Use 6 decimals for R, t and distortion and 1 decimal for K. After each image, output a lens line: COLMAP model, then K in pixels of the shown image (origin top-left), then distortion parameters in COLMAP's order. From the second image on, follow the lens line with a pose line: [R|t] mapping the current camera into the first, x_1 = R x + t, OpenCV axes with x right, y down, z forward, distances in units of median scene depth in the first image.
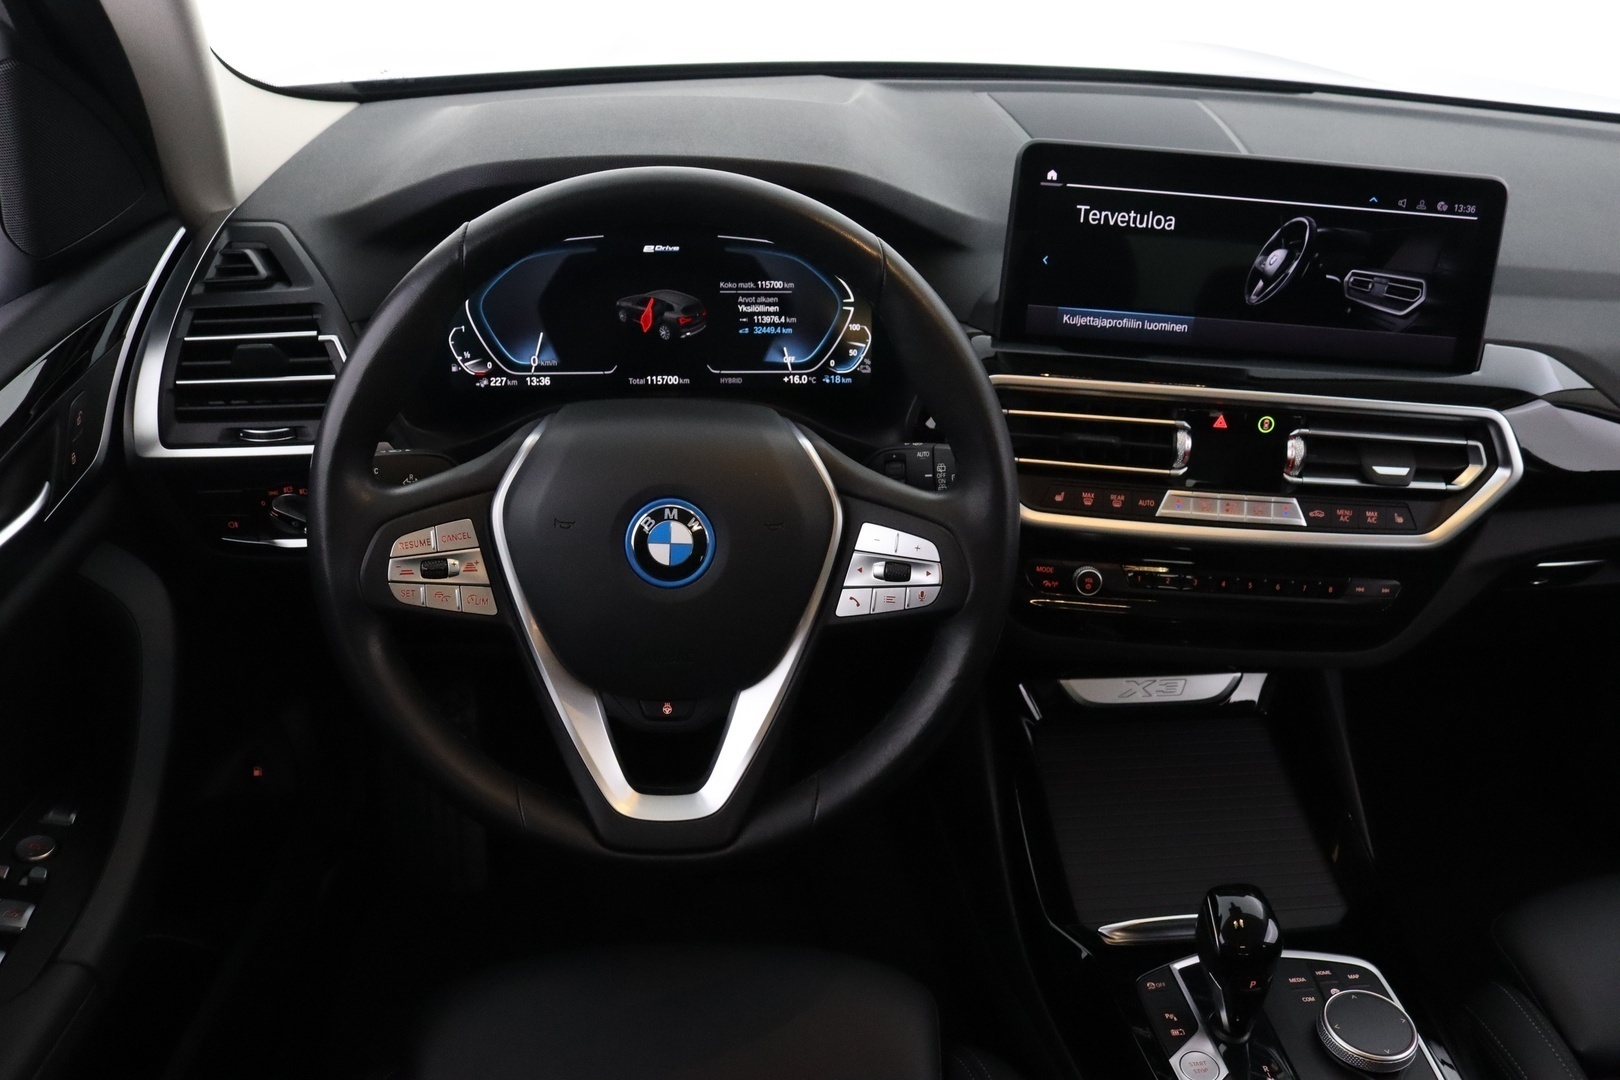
lens RADIAL K [[1357.4, 0, 756.2], [0, 1357.4, 560.2], [0, 0, 1]] dist [-0.159086, 0.113756]
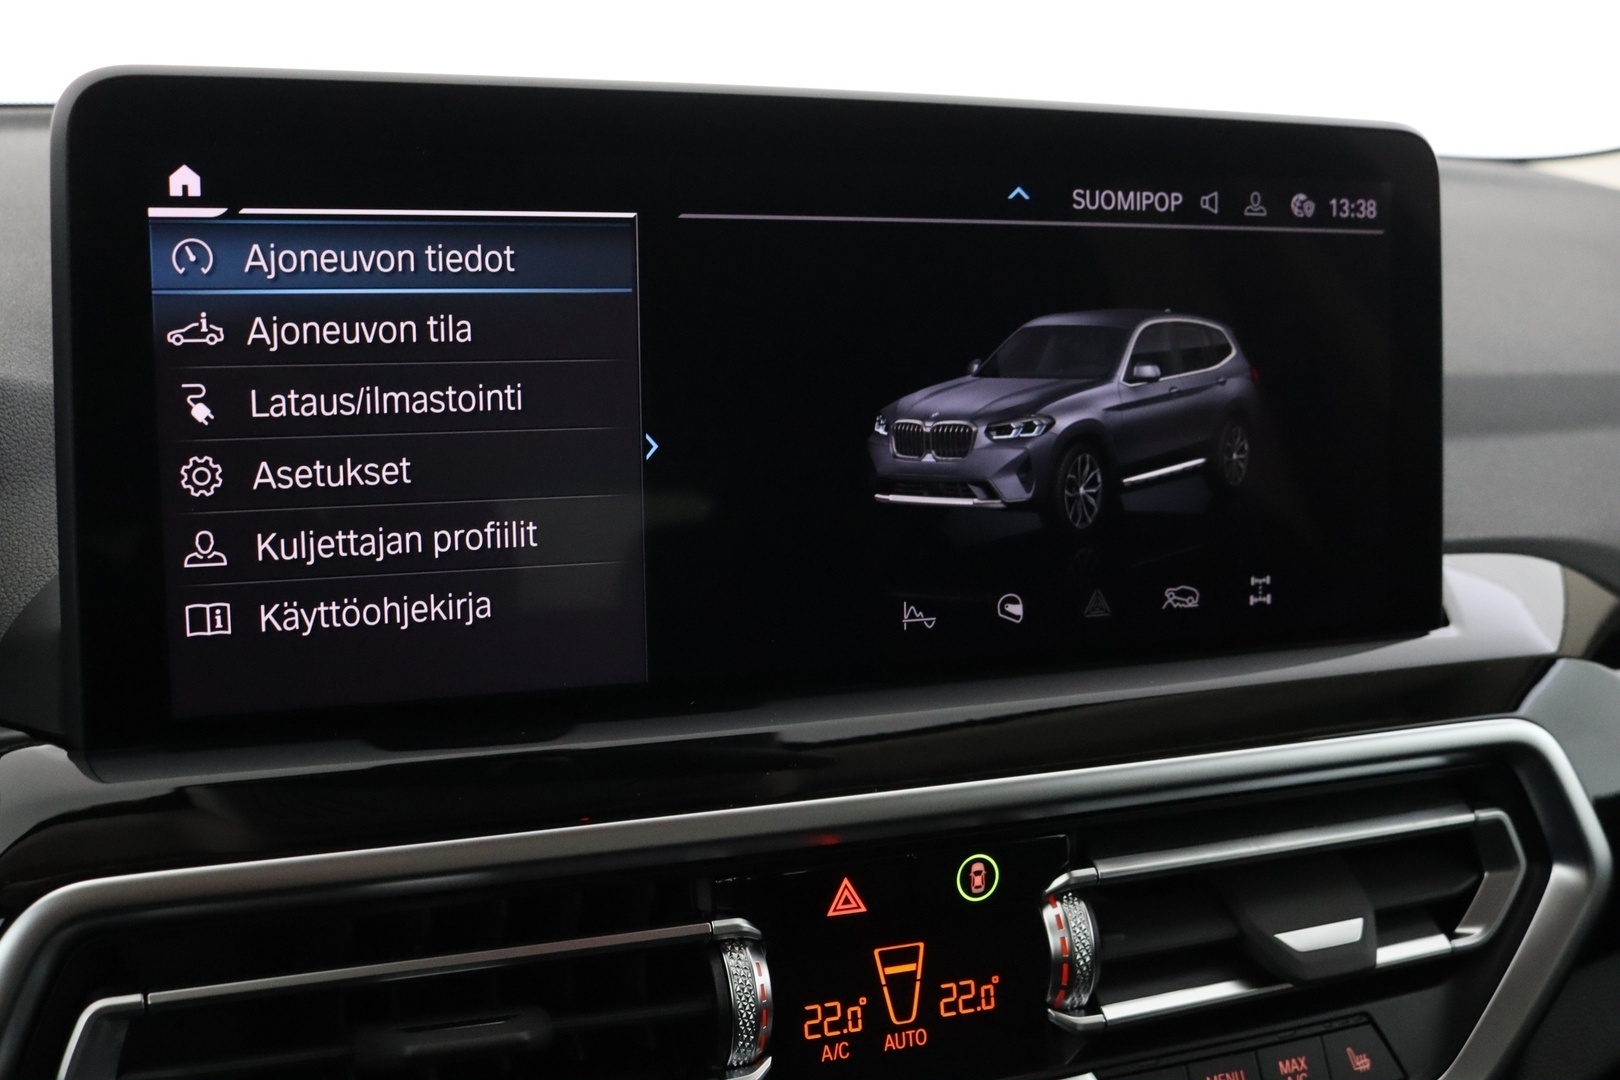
lens RADIAL K [[1903.4, 0, 816.9], [0, 1903.4, 536.1], [0, 0, 1]] dist [-0.083355, 0.000000]
pose [[0.902227, -0.104073, 0.418515, 0.159786], [0.201752, 0.959560, -0.196318, -0.098465], [-0.381159, 0.261559, 0.886738, 0.573260]]
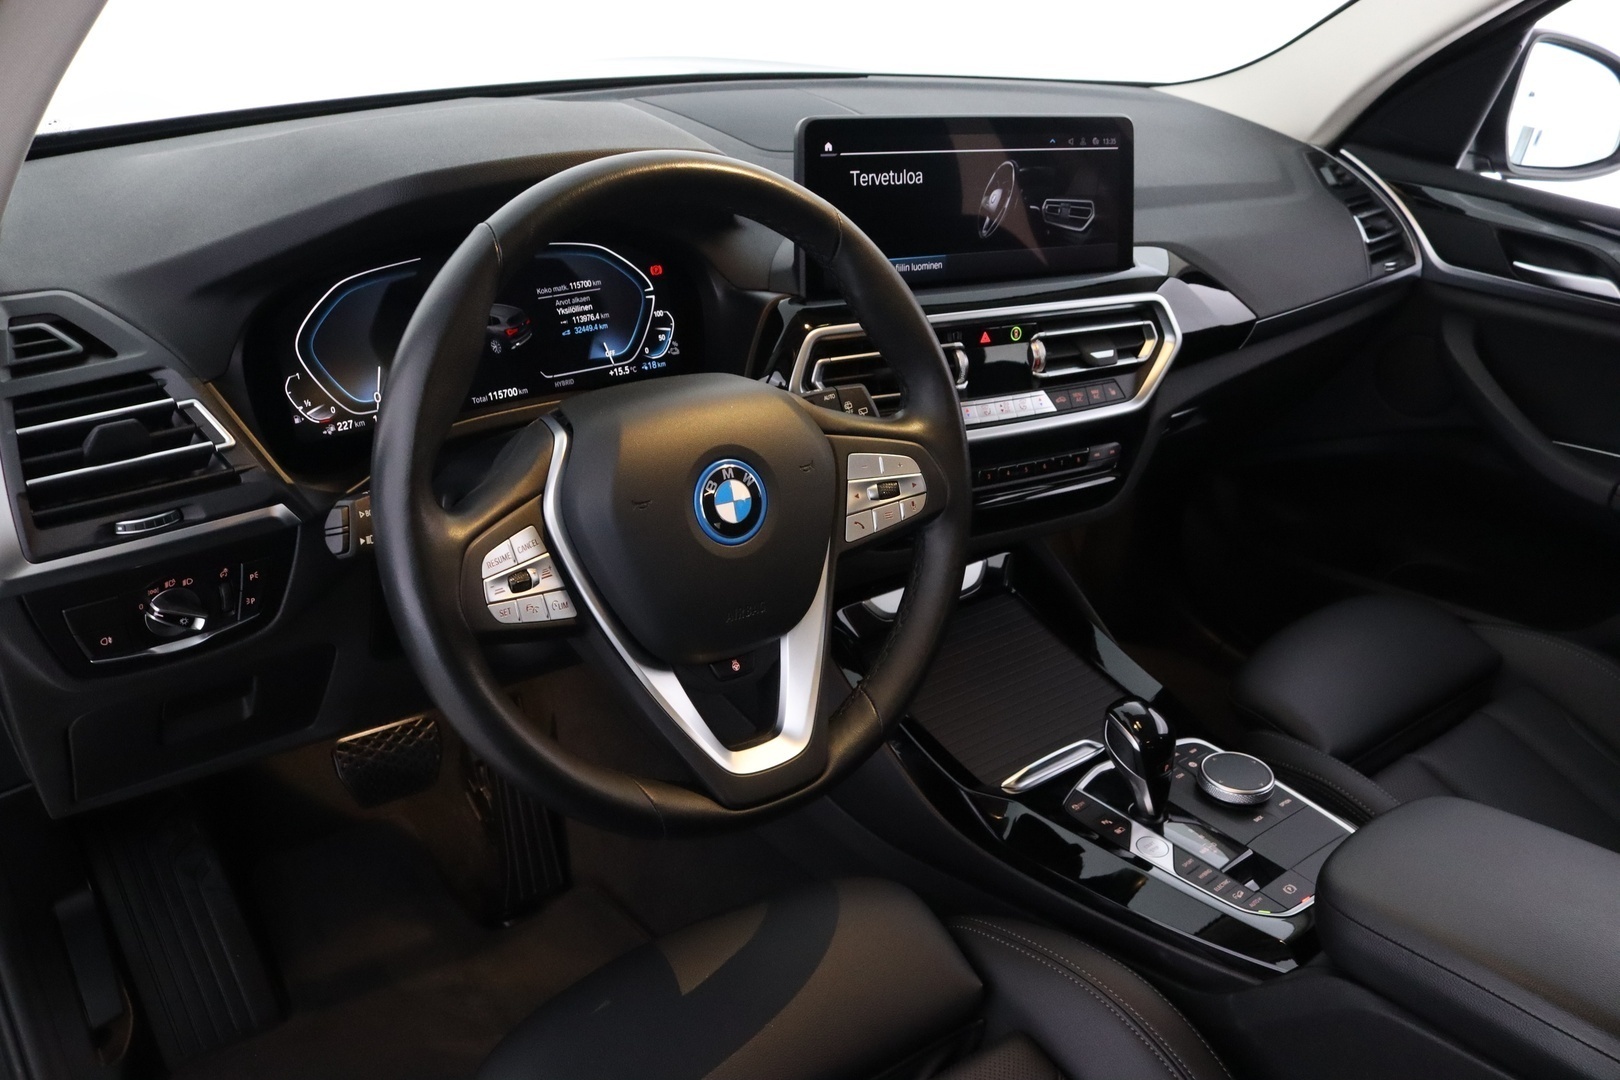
lens RADIAL K [[1357.4, 0, 797.6], [0, 1357.4, 574.4], [0, 0, 1]] dist [-0.159086, 0.113756]
pose [[0.840045, -0.238102, 0.487474, -0.425590], [0.250541, 0.967250, 0.040697, 0.009314], [-0.481200, 0.087945, 0.872188, 0.050850]]
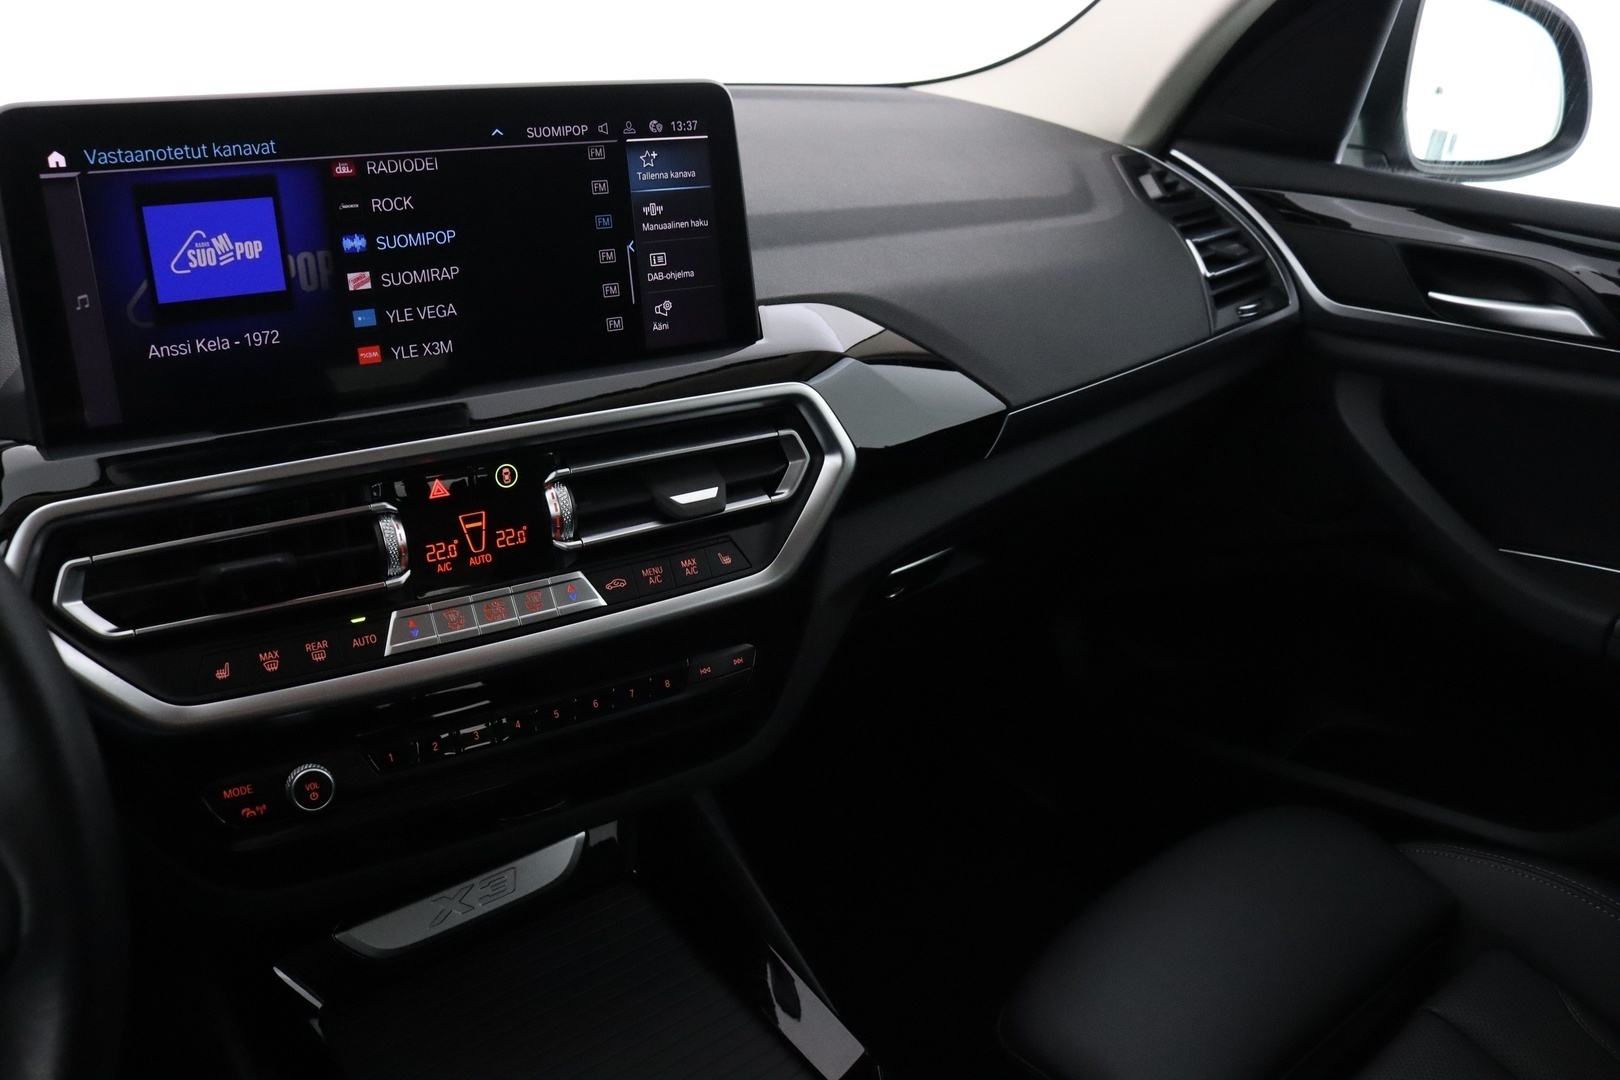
lens RADIAL K [[1357.4, 0, 809.6], [0, 1357.4, 552.5], [0, 0, 1]] dist [-0.159086, 0.113756]
pose [[0.814457, -0.247269, 0.524897, 0.143669], [0.307063, 0.951267, -0.028330, -0.000055], [-0.492312, 0.184251, 0.850694, 0.356609]]
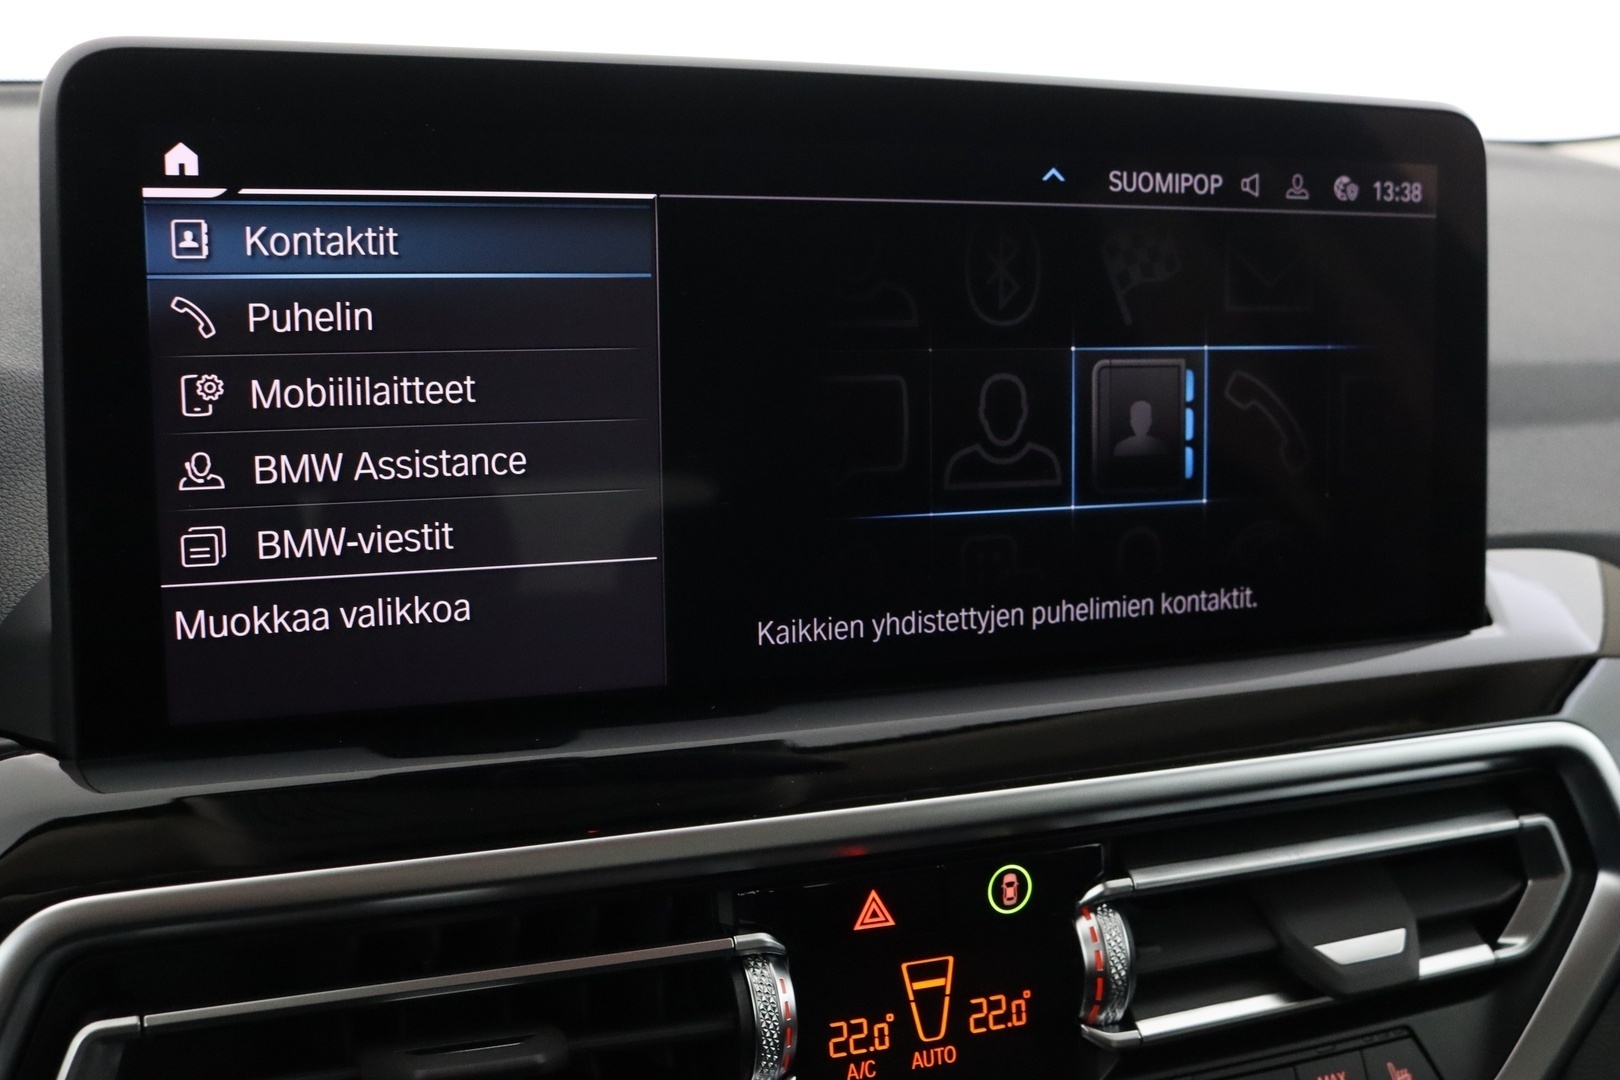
lens RADIAL K [[1903.4, 0, 817.3], [0, 1903.4, 540.4], [0, 0, 1]] dist [-0.083355, 0.000000]
pose [[0.901169, -0.107251, 0.419991, 0.161952], [0.200737, 0.962008, -0.185055, -0.106976], [-0.384187, 0.251074, 0.888461, 0.593093]]
